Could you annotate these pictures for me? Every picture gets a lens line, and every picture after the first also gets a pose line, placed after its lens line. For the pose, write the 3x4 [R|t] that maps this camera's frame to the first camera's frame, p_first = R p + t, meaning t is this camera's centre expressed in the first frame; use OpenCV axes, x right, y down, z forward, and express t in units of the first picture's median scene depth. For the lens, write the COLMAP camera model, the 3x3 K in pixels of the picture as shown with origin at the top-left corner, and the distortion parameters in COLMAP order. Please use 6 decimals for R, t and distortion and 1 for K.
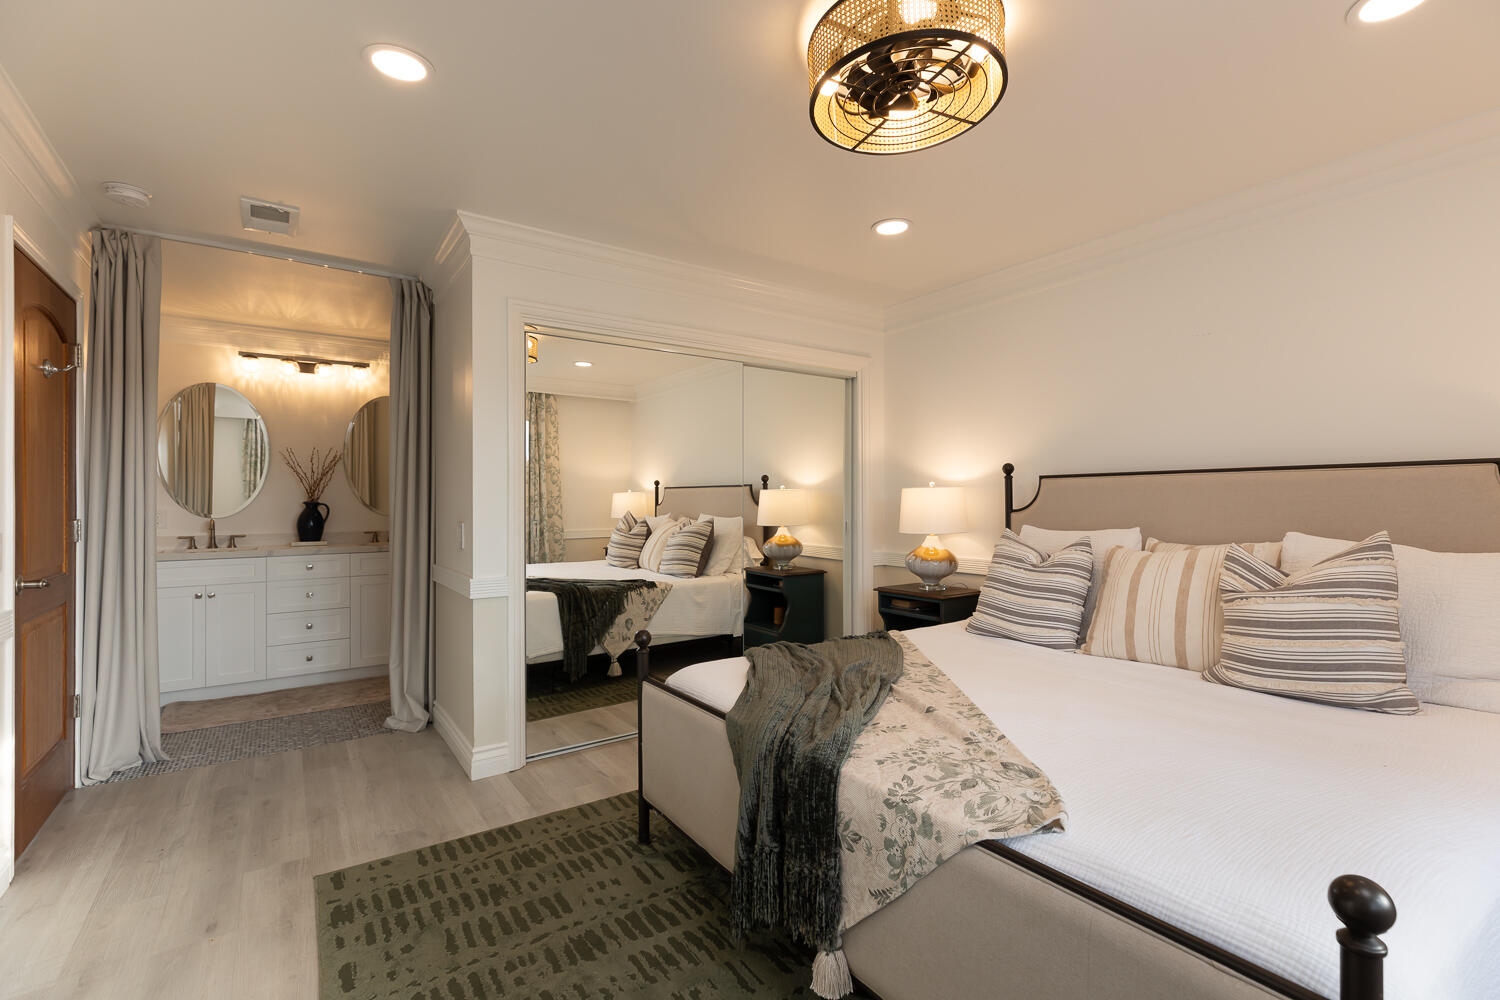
lens RADIAL K [[680.1, 0, 750.9], [0, 680.1, 501.2], [0, 0, 1]] dist [0.009258, -0.000133]
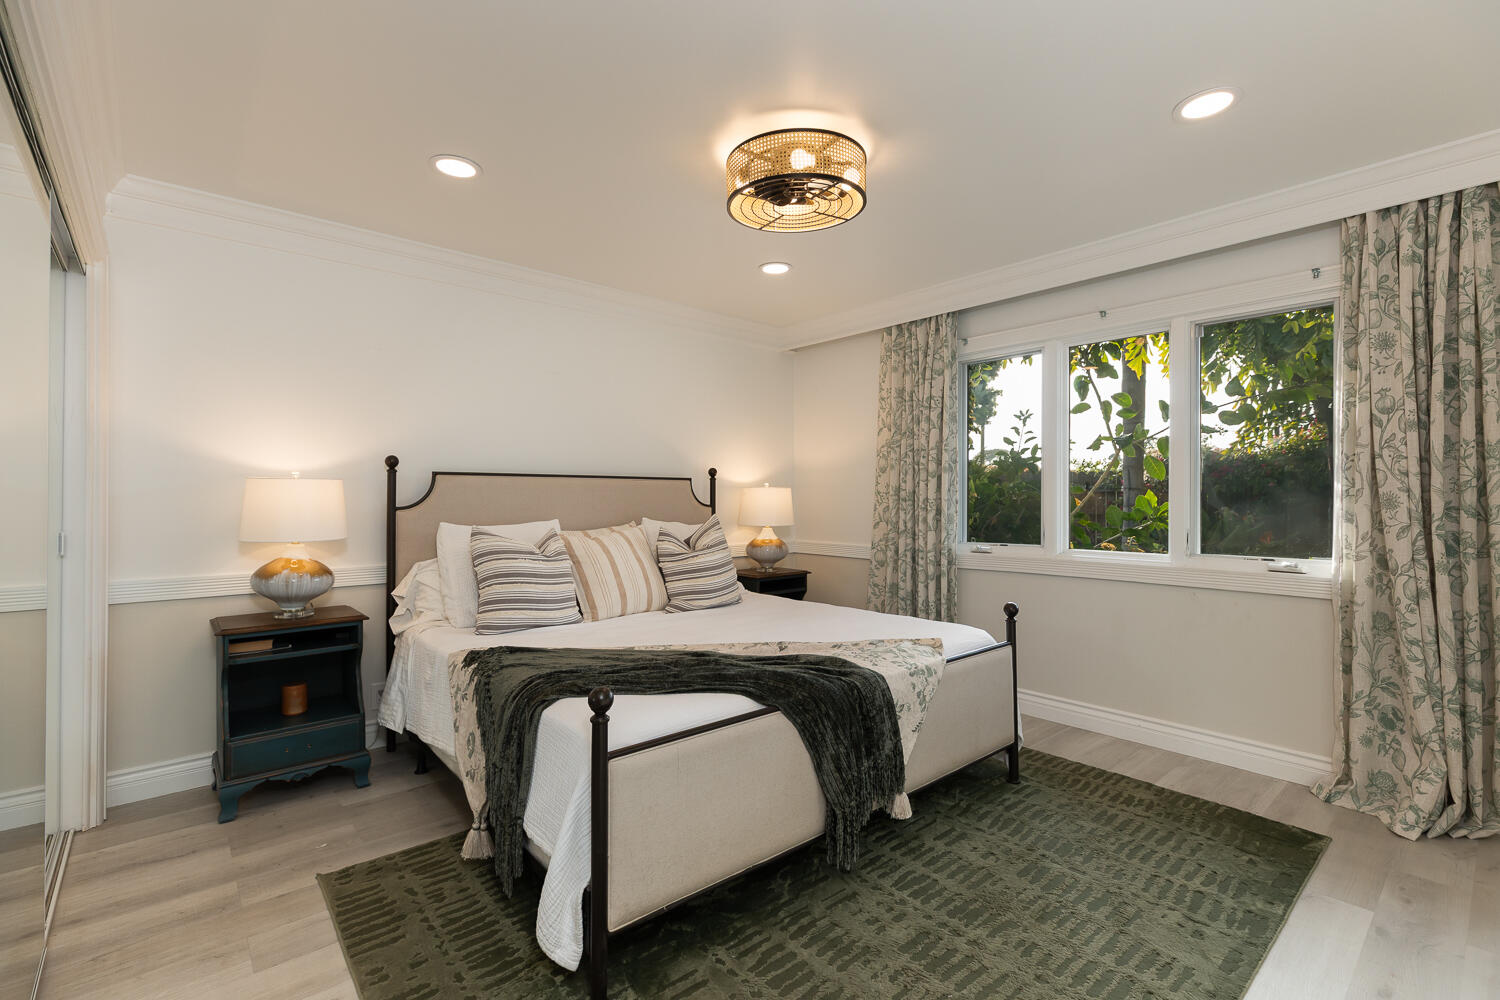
lens RADIAL K [[680.1, 0, 752.3], [0, 680.1, 495.9], [0, 0, 1]] dist [0.009258, -0.000133]
pose [[-0.124643, 0.008796, 0.992163, -1.378183], [-0.002935, 0.999953, -0.009234, 0.011593], [-0.992197, -0.004063, -0.124611, 1.532137]]
